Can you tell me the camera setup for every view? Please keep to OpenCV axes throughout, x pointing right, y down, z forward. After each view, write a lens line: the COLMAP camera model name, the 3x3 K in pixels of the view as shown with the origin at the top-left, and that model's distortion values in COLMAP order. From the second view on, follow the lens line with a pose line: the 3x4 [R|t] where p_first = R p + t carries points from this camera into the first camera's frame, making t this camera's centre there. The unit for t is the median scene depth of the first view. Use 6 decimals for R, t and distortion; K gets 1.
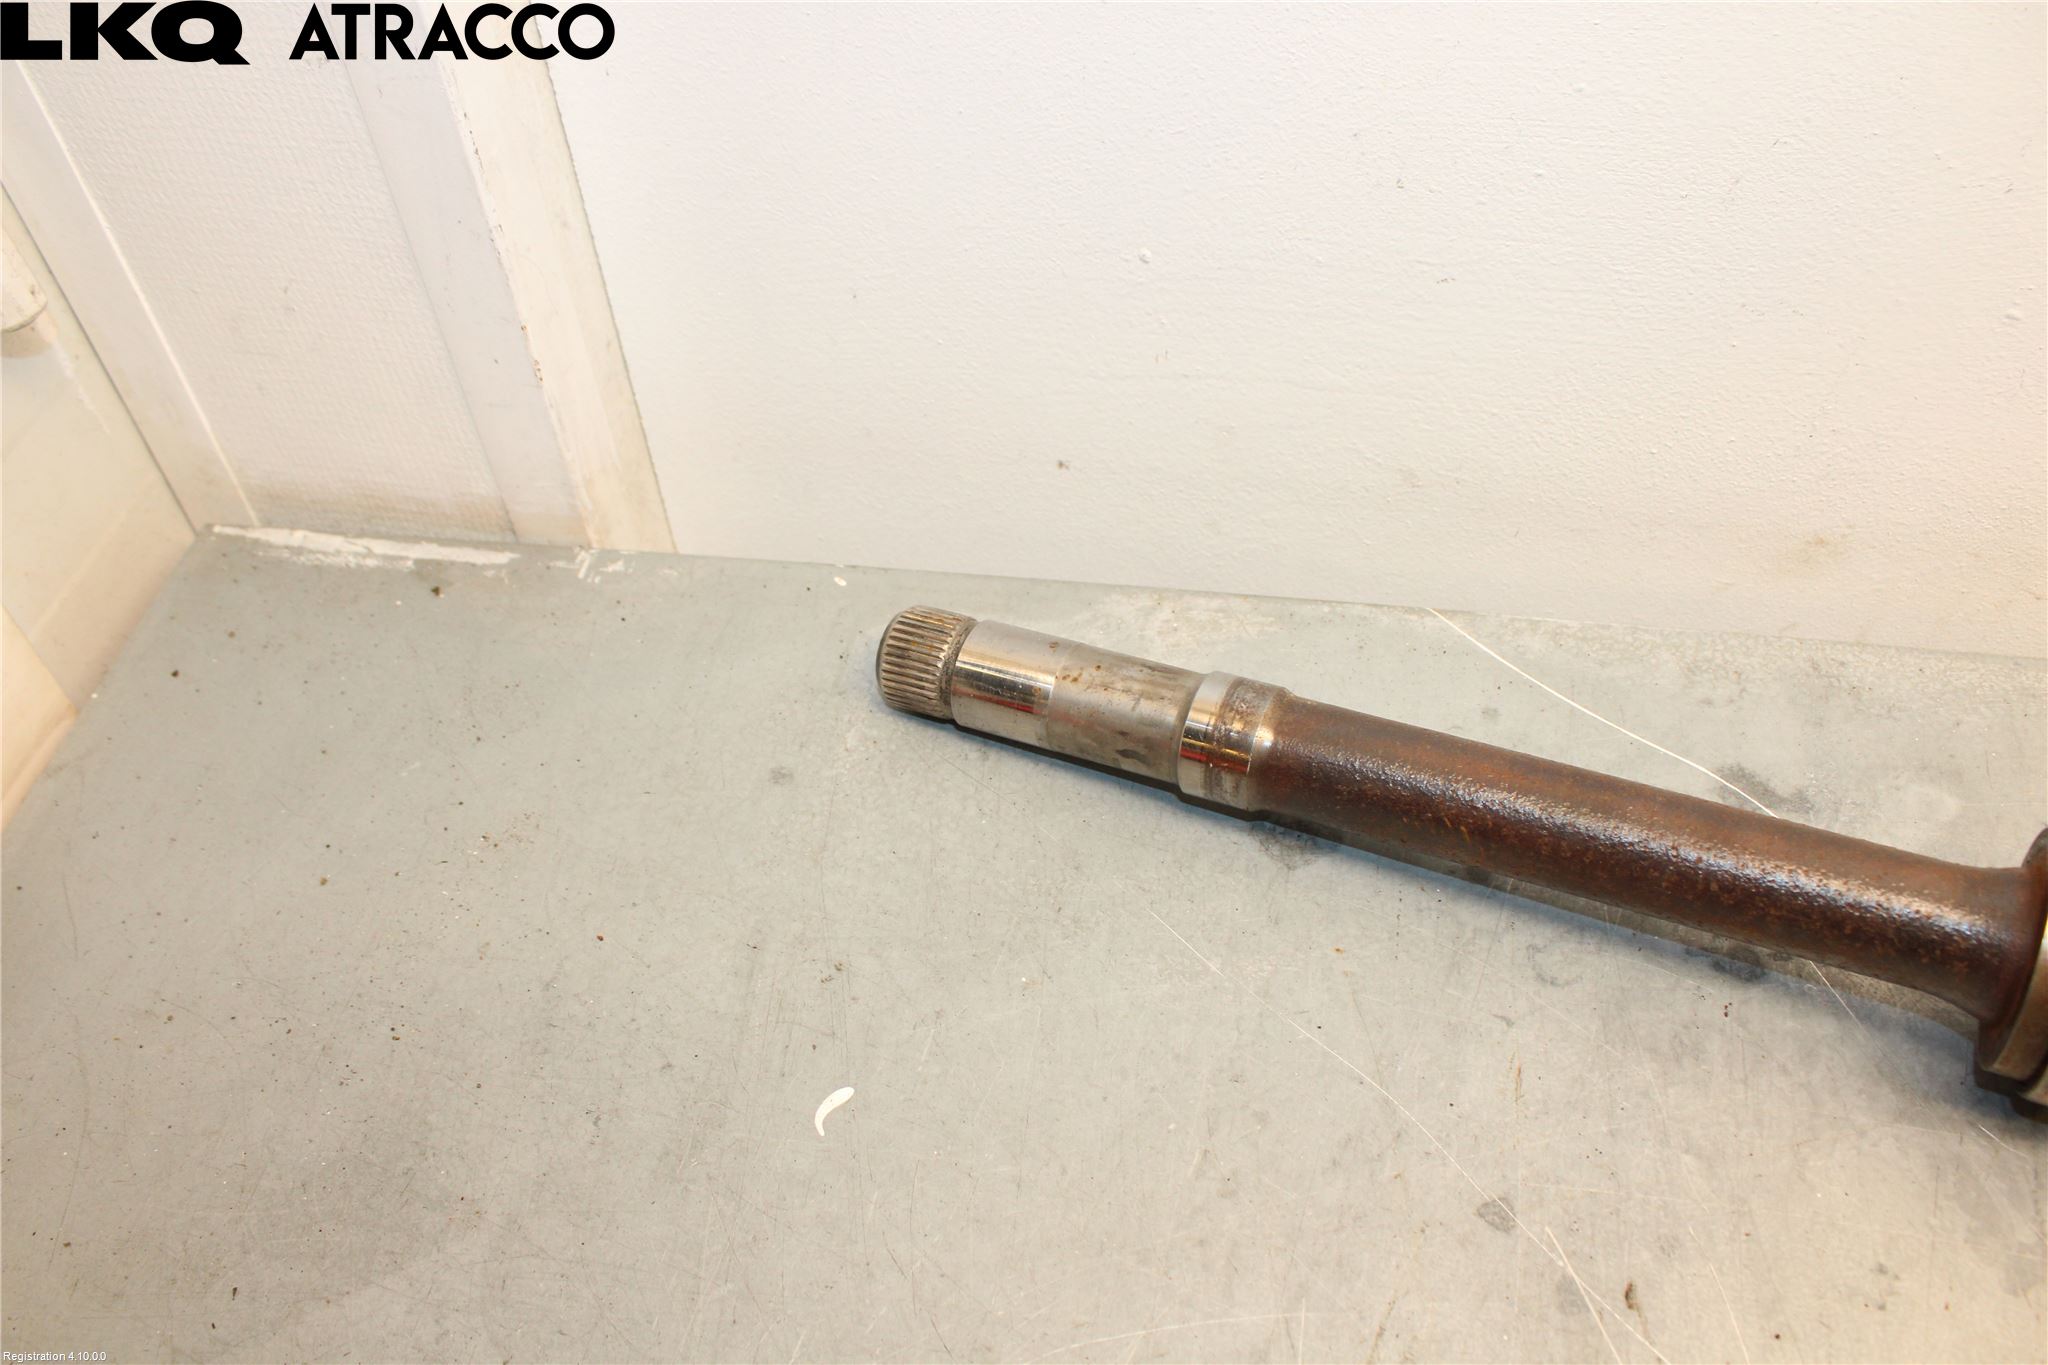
lens RADIAL K [[1697.2, 0, 1019.9], [0, 1697.2, 716.1], [0, 0, 1]] dist [-0.170668, 0.139740]
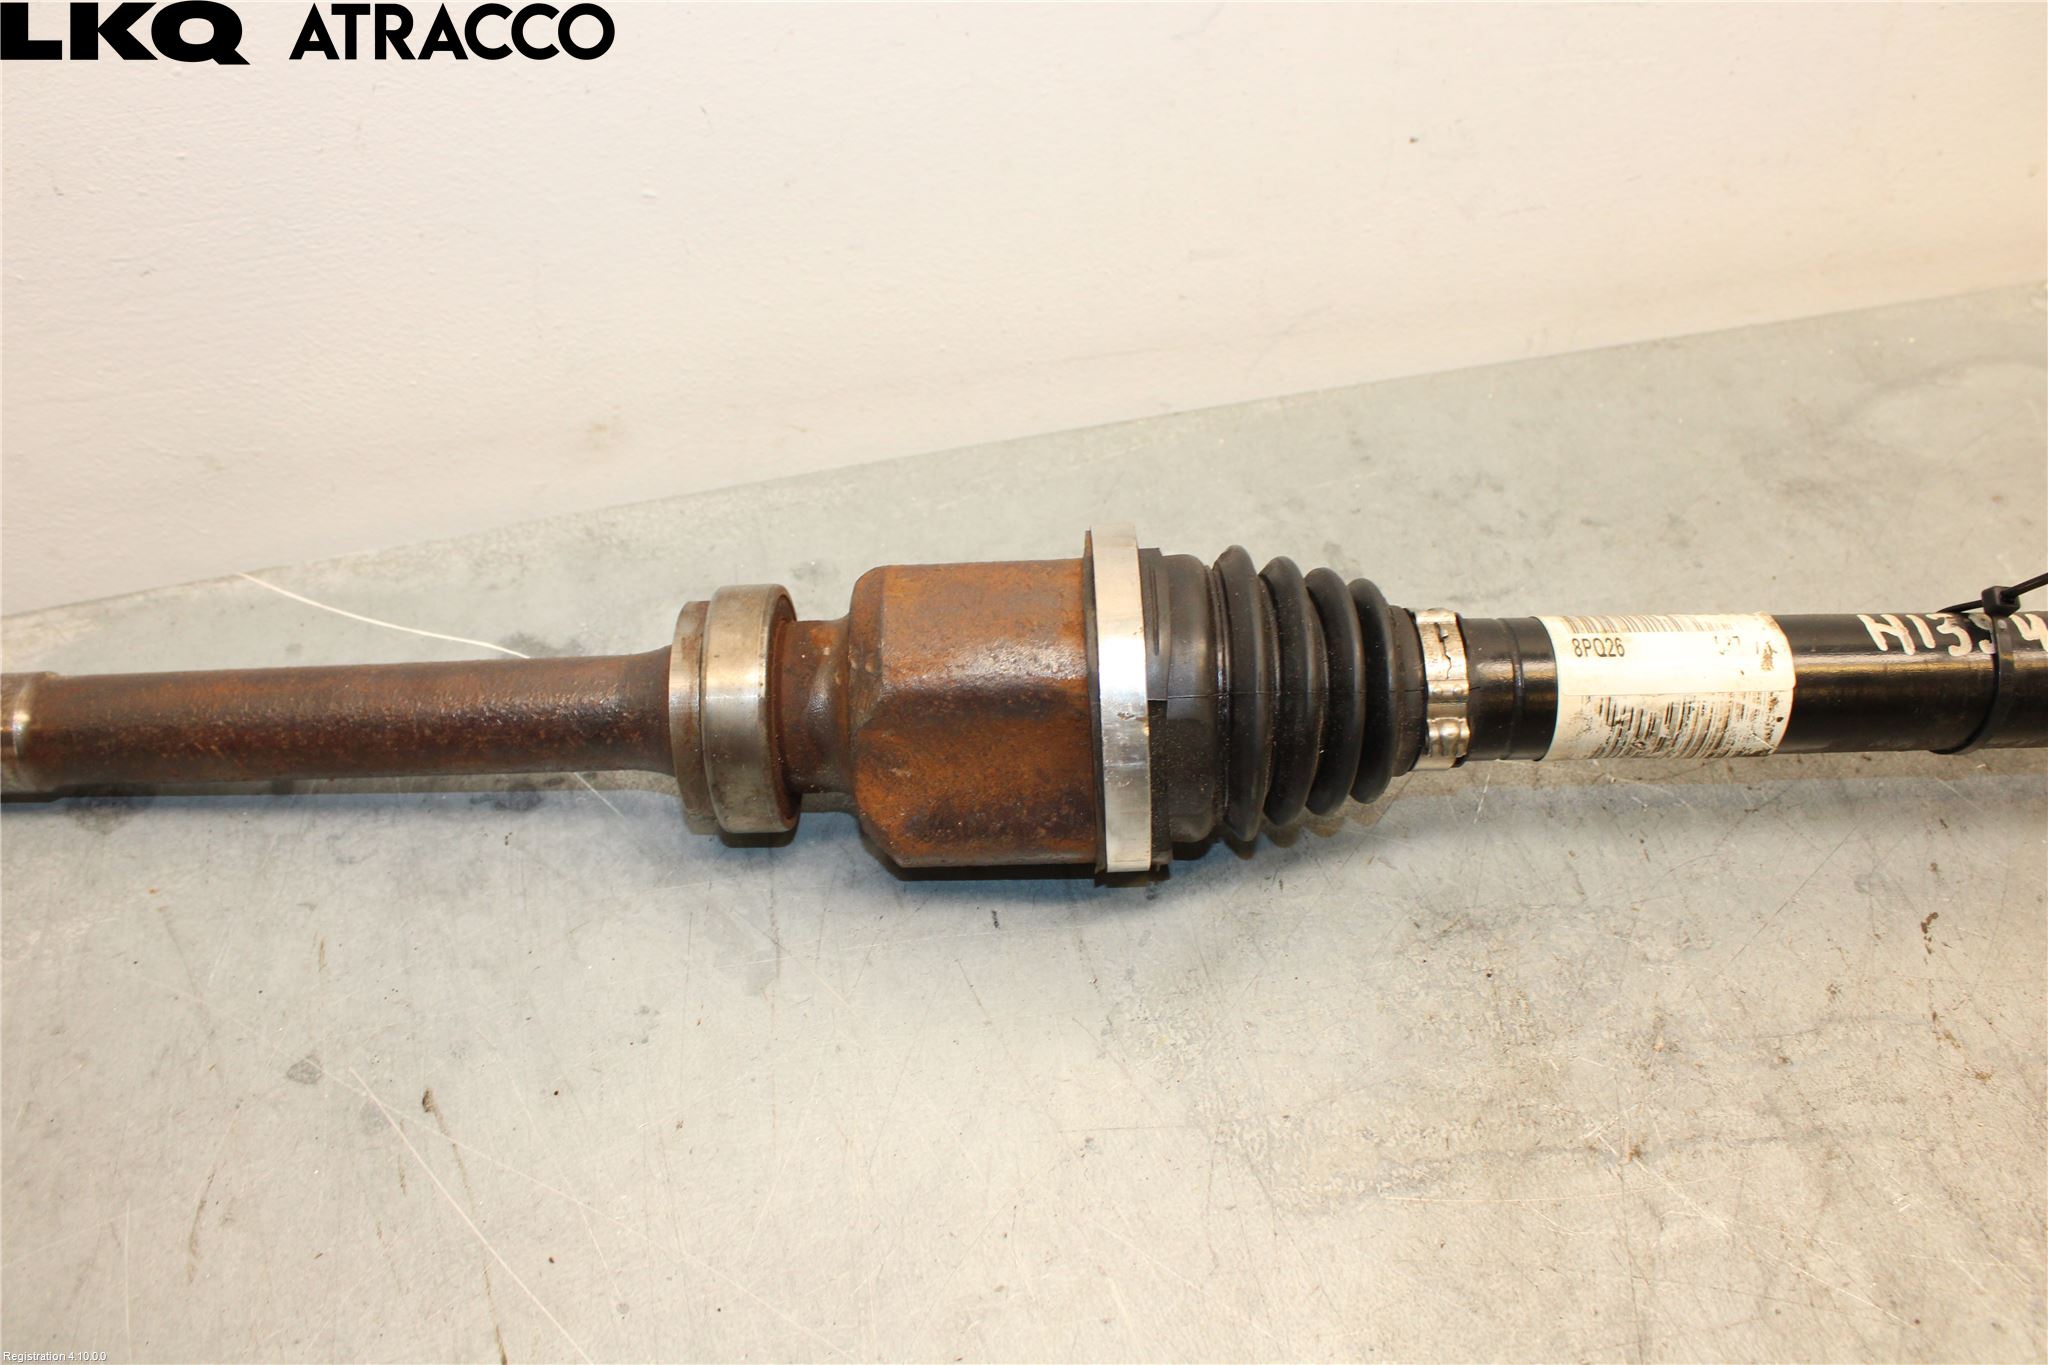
lens RADIAL K [[1697.2, 0, 1019.9], [0, 1697.2, 716.1], [0, 0, 1]] dist [-0.170668, 0.139740]
pose [[0.892858, -0.265673, 0.363624, 0.354219], [0.273837, 0.961309, 0.029966, 0.161207], [-0.357517, 0.072818, 0.931064, -0.186721]]
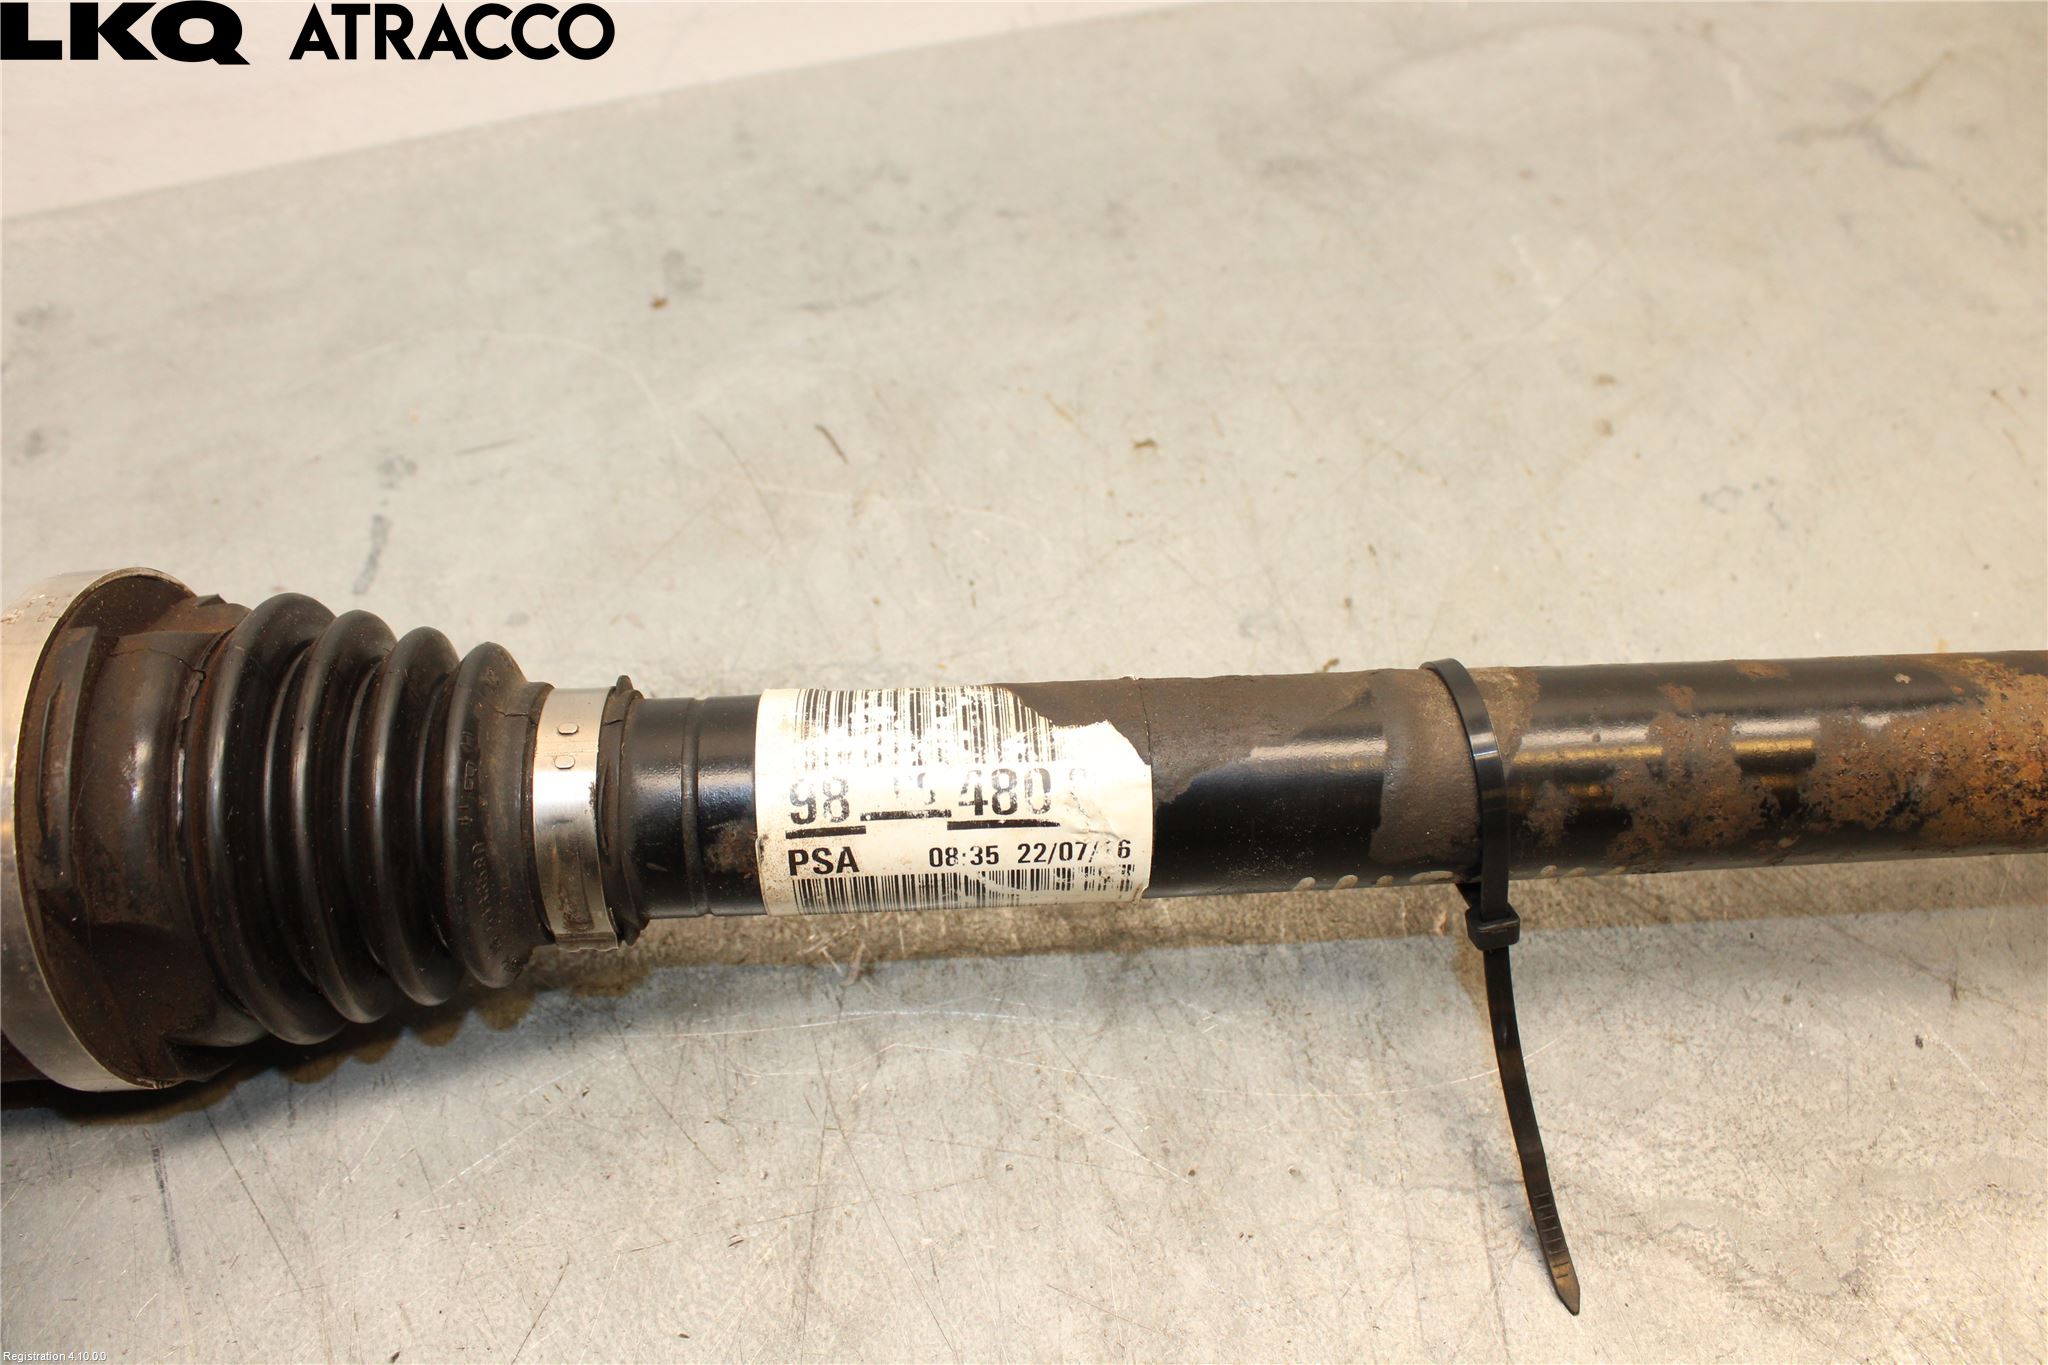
lens RADIAL K [[1697.2, 0, 1019.9], [0, 1697.2, 716.1], [0, 0, 1]] dist [-0.170668, 0.139740]
pose [[0.859629, -0.338950, 0.382296, 0.790825], [0.309639, 0.940804, 0.137879, 0.352686], [-0.406400, -0.000151, 0.913695, -0.129311]]
